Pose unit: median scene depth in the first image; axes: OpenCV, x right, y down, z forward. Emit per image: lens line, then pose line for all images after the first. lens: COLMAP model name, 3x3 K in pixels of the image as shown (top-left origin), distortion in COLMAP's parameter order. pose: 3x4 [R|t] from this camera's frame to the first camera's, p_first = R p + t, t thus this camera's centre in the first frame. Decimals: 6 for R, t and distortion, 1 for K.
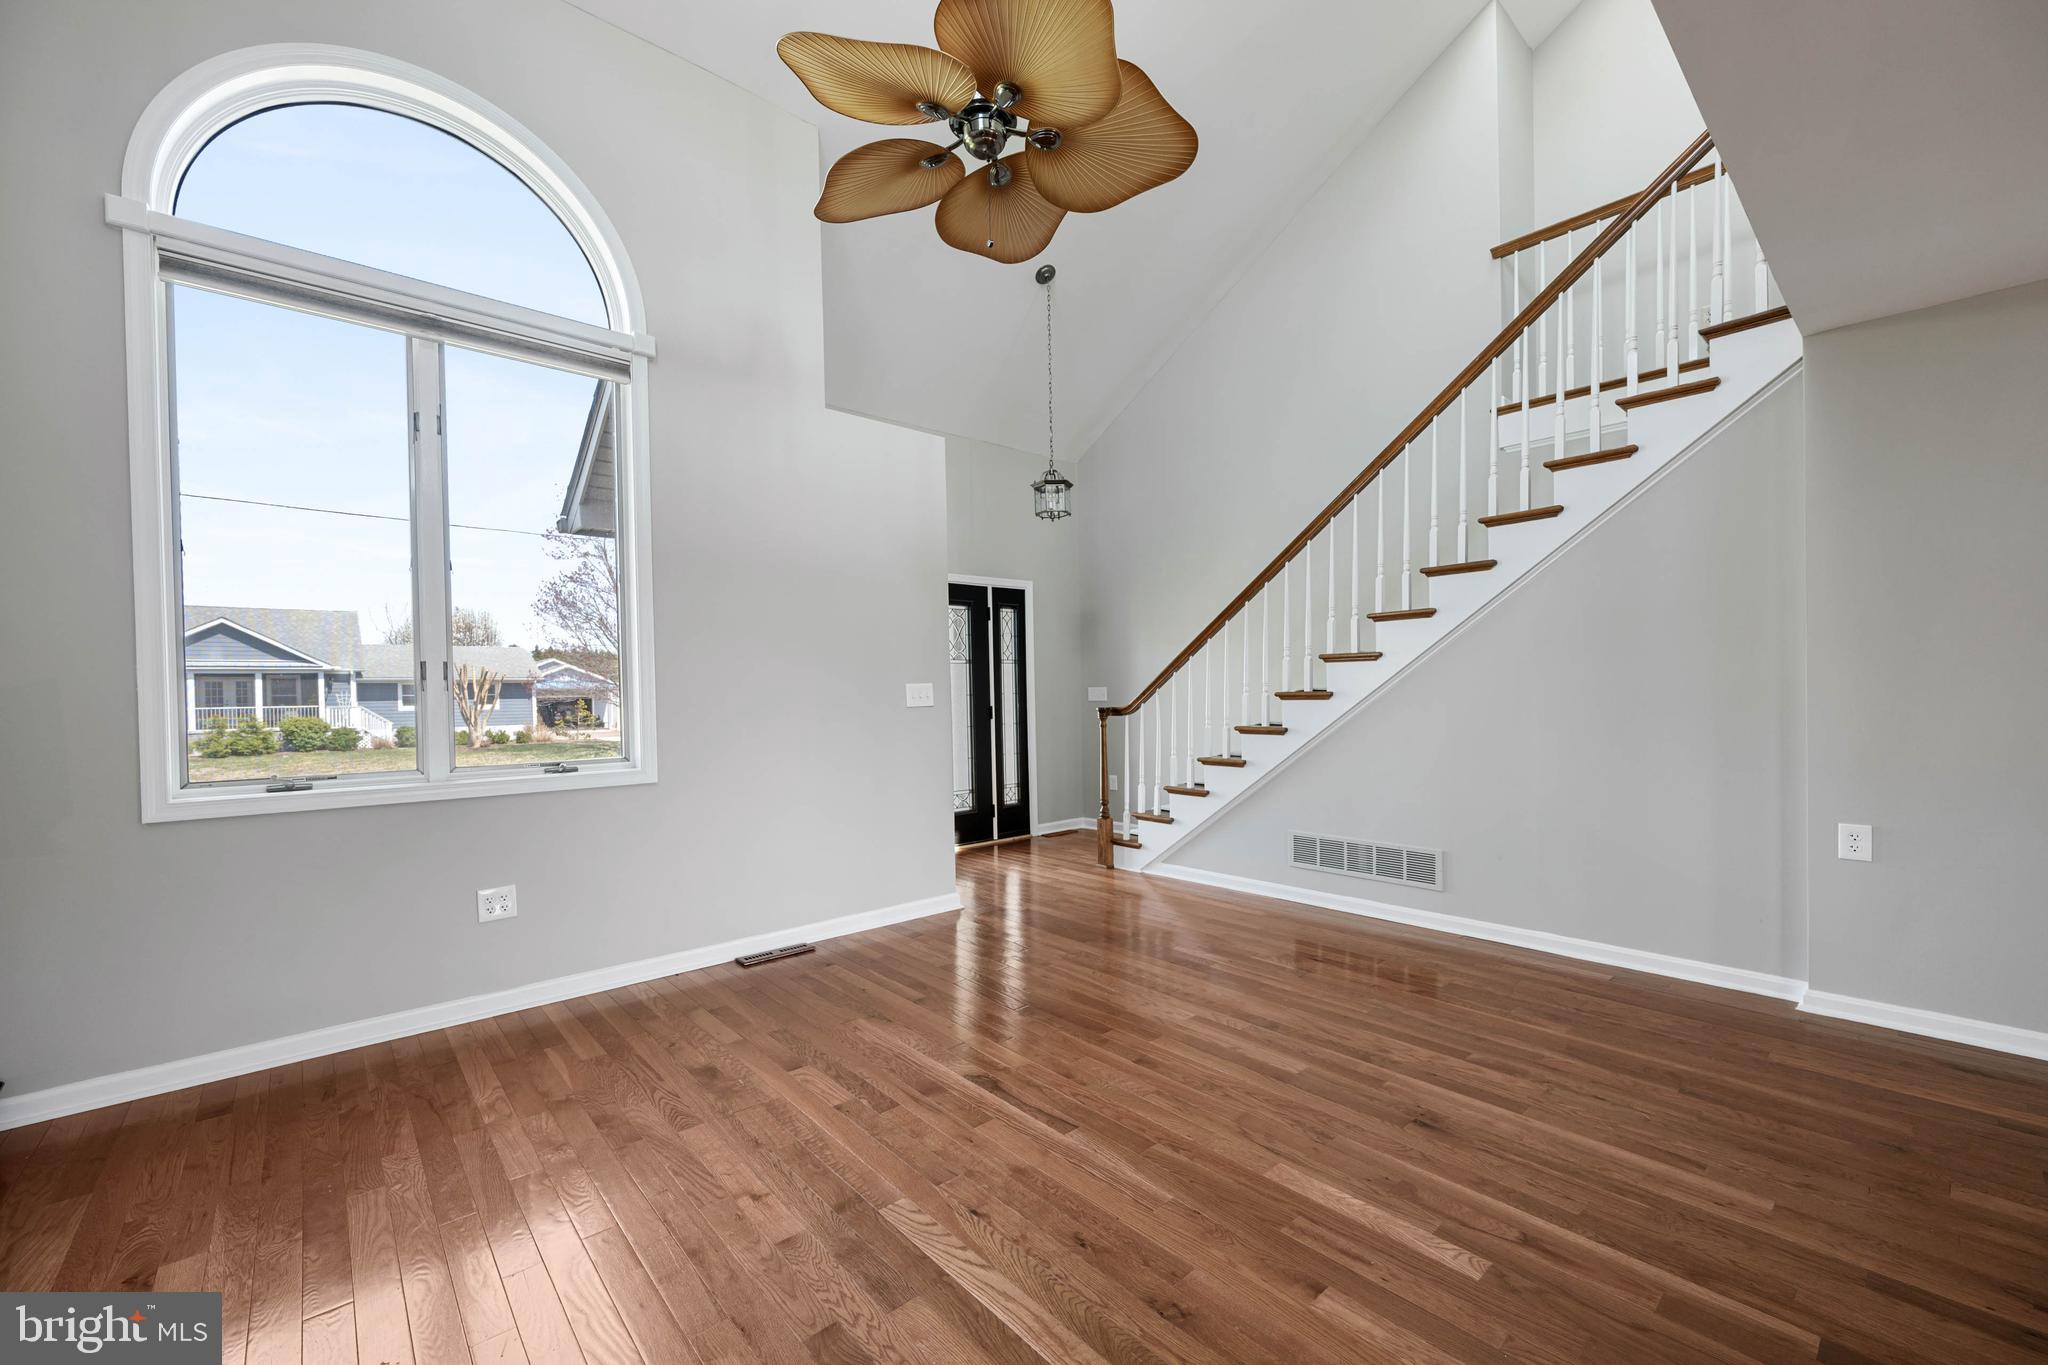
lens RADIAL K [[806.8, 0, 1021.6], [0, 806.8, 692.7], [0, 0, 1]] dist [0.002177, -0.000075]
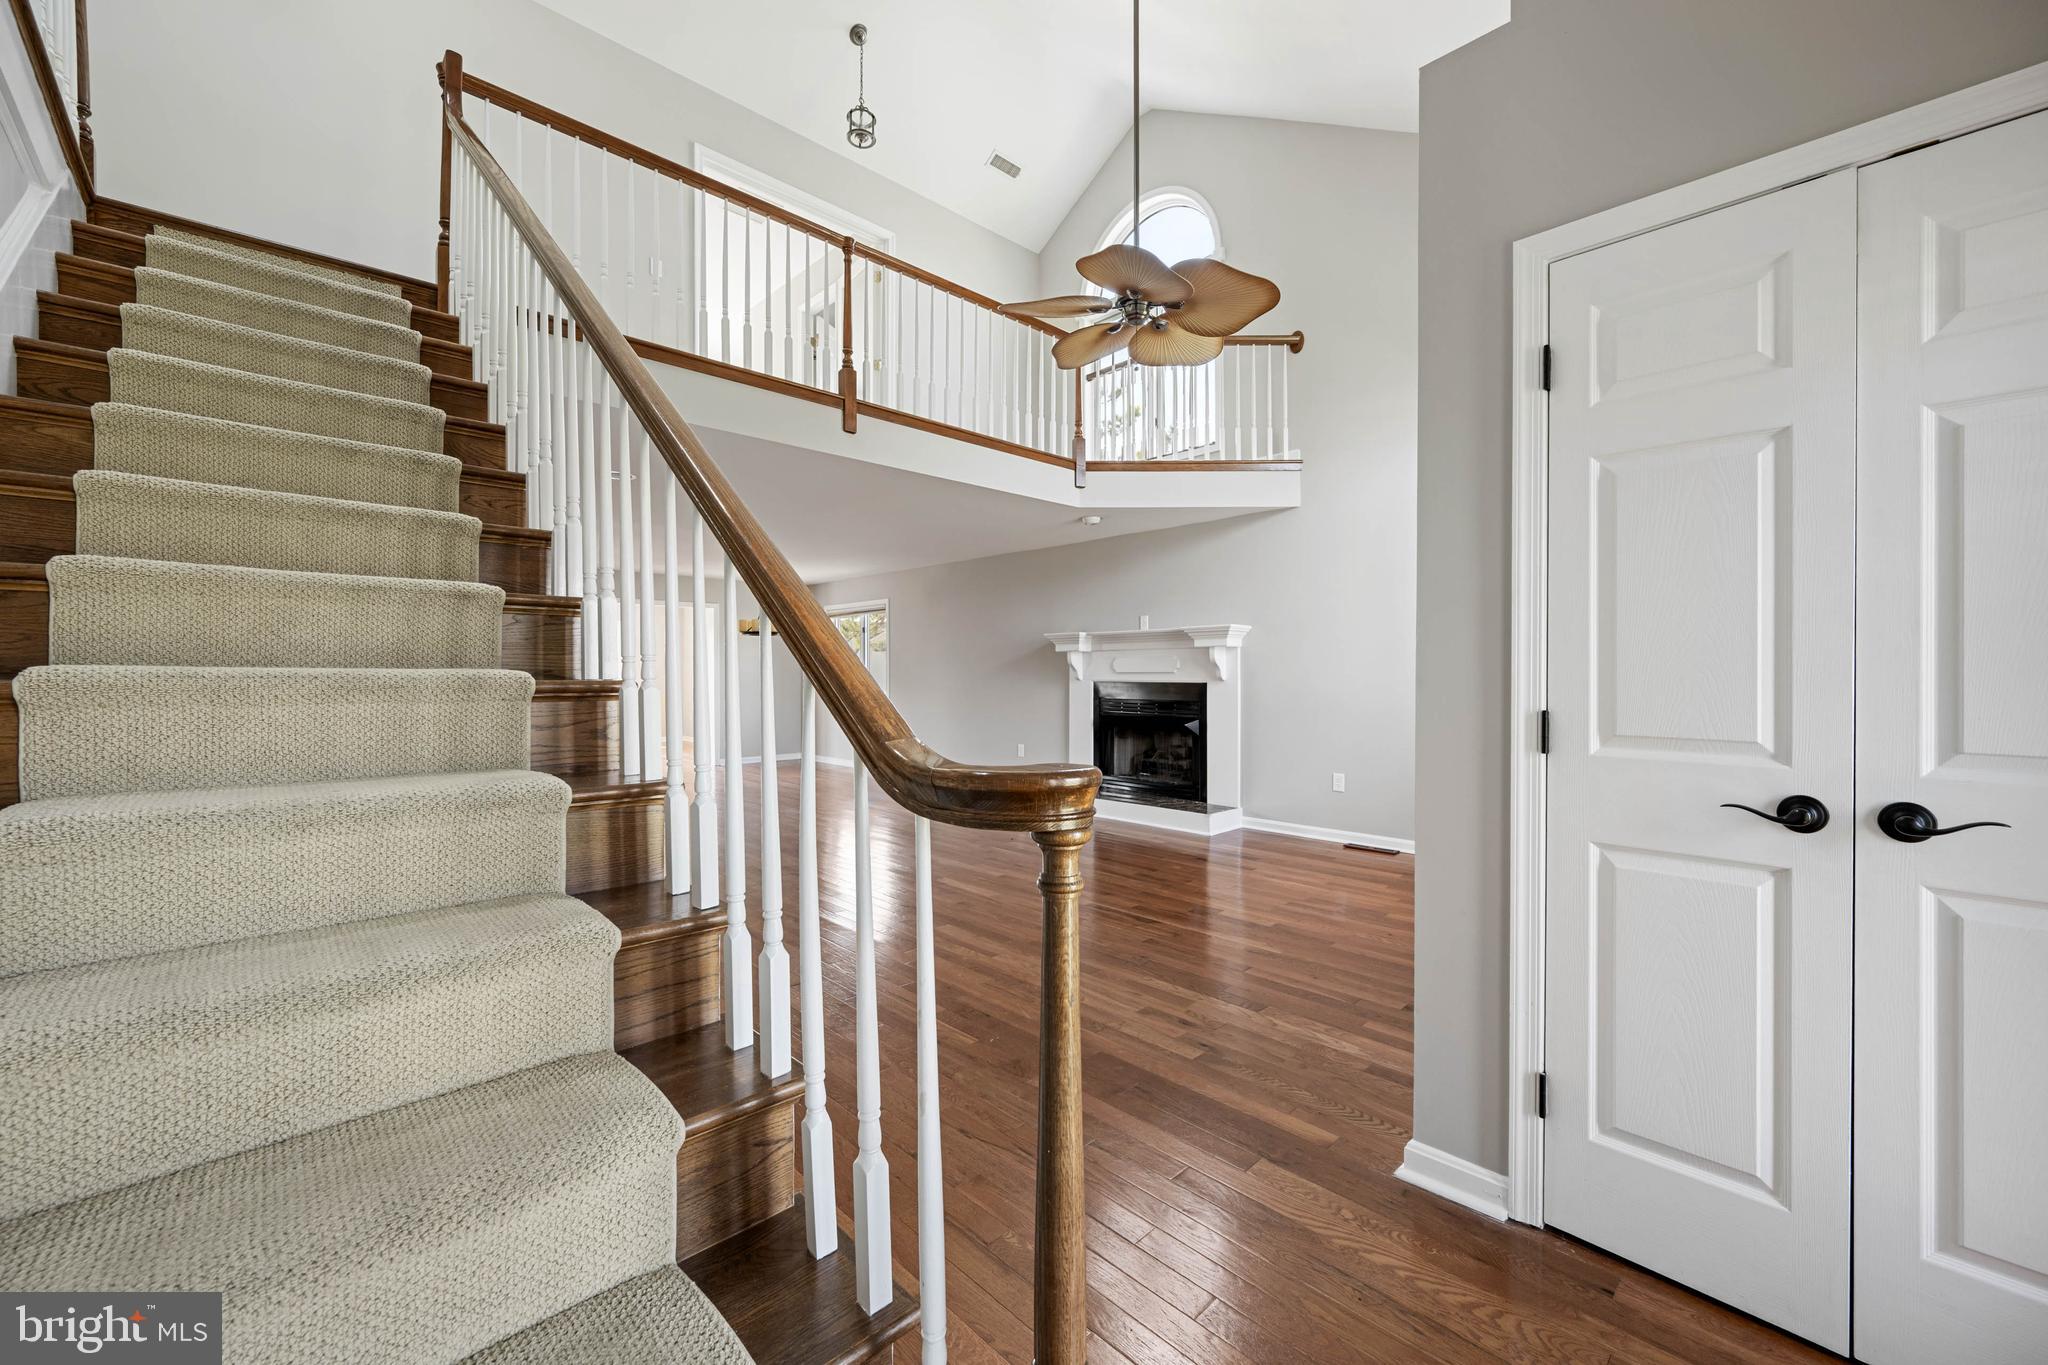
lens RADIAL K [[806.8, 0, 1037.7], [0, 806.8, 675.7], [0, 0, 1]] dist [0.002177, -0.000075]
pose [[-0.998134, 0.016359, -0.058832, 0.174137], [0.016214, 0.999864, 0.002945, -0.005432], [0.058873, 0.001986, -0.998264, 1.779701]]
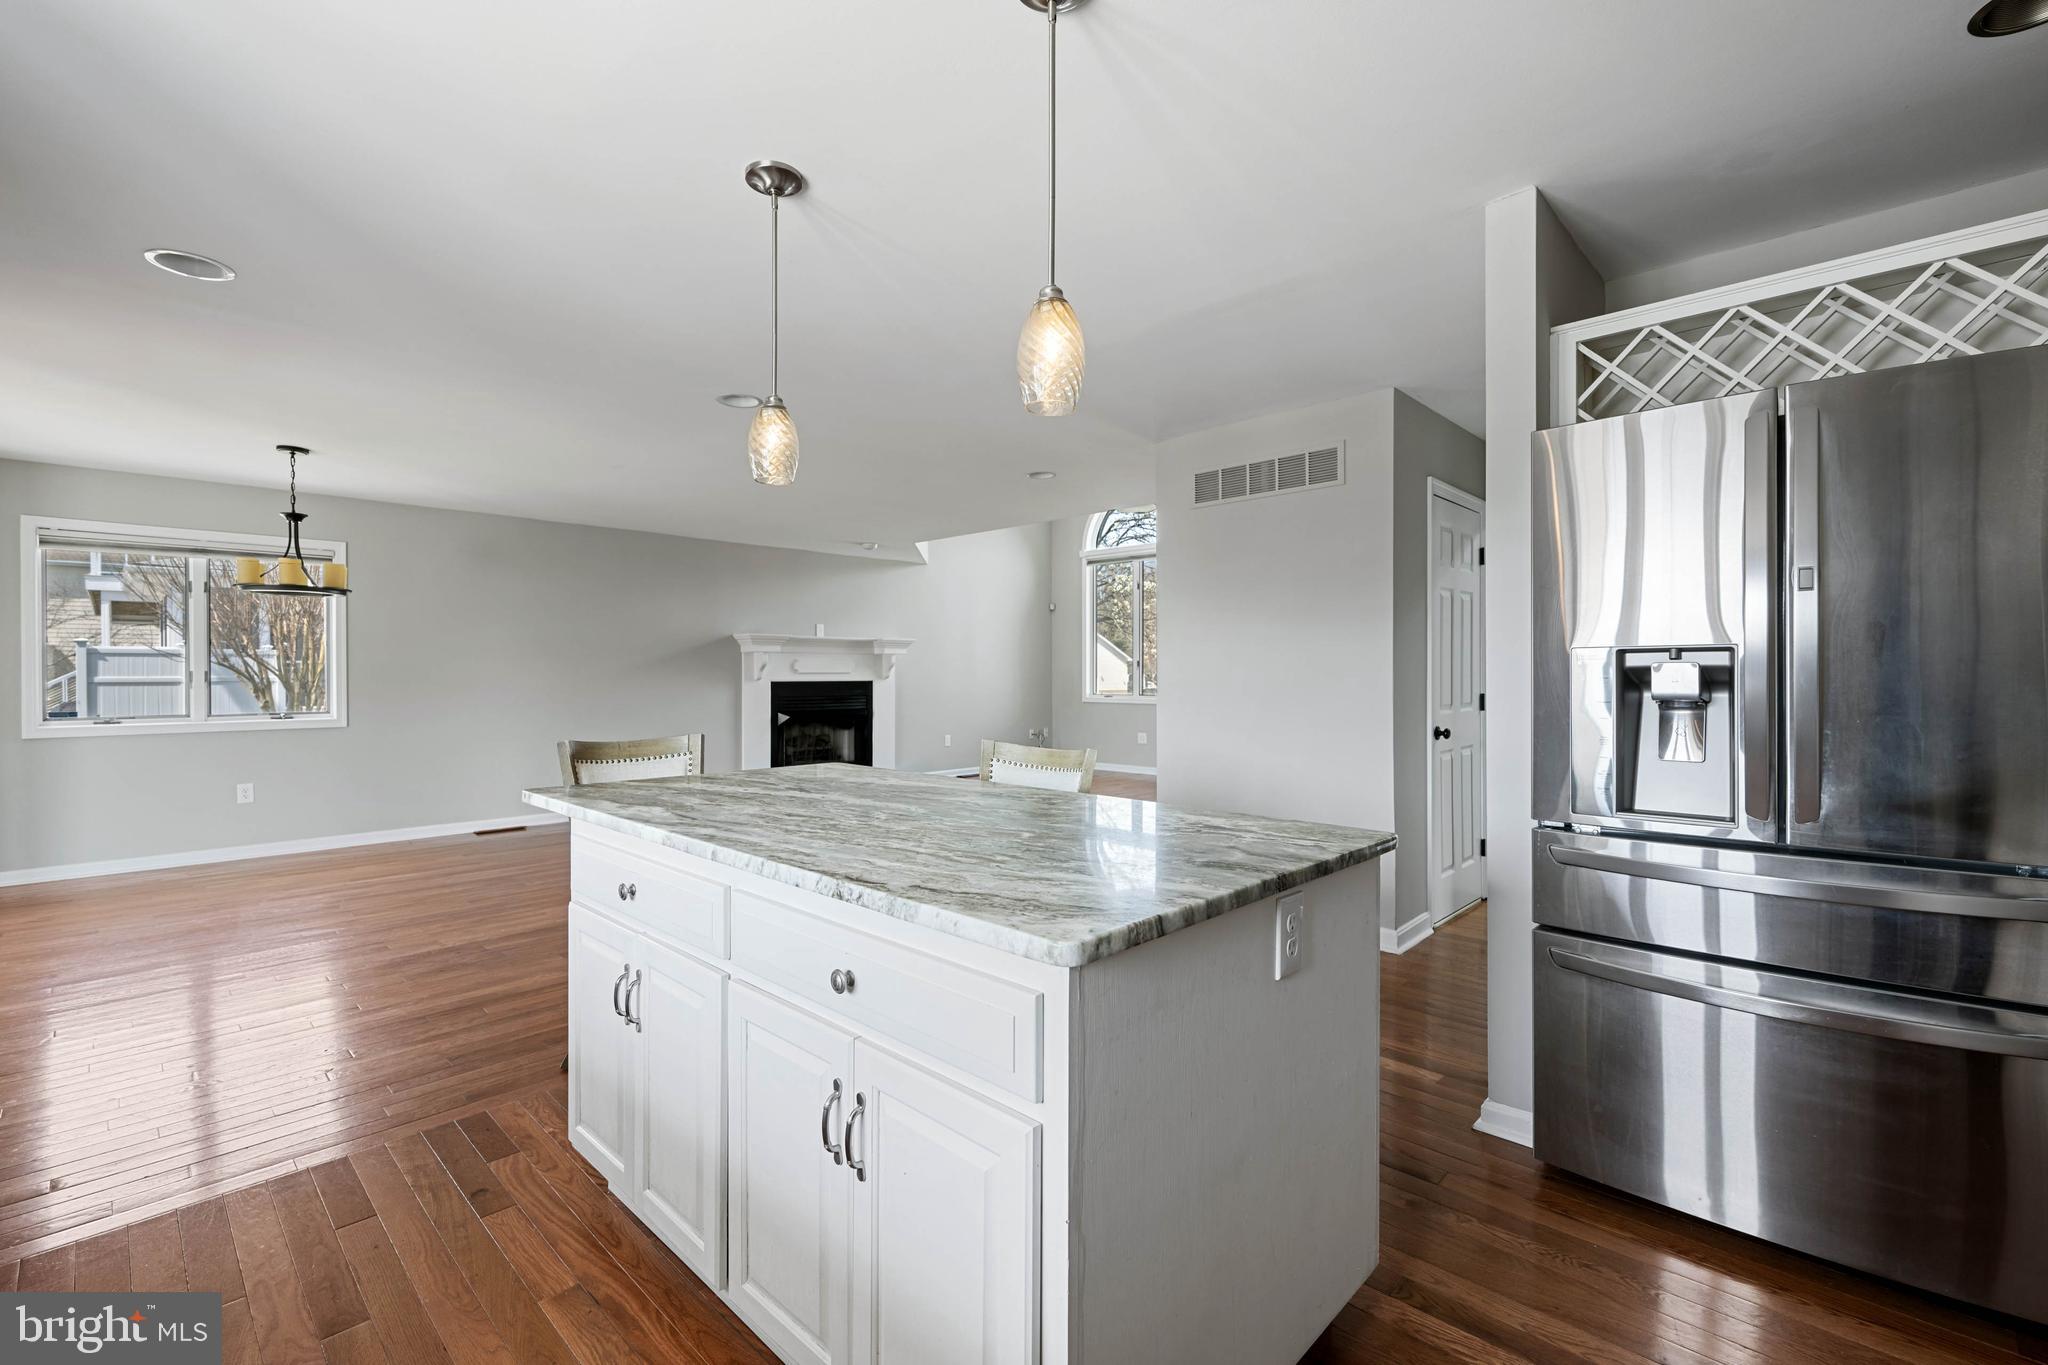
lens RADIAL K [[887.4, 0, 1027.2], [0, 887.4, 675.5], [0, 0, 1]] dist [-0.011343, -0.000585]
pose [[0.106007, 0.017228, -0.994216, 2.324691], [0.001756, 0.999845, 0.017513, -0.038201], [0.994364, -0.003602, 0.105961, 0.170457]]
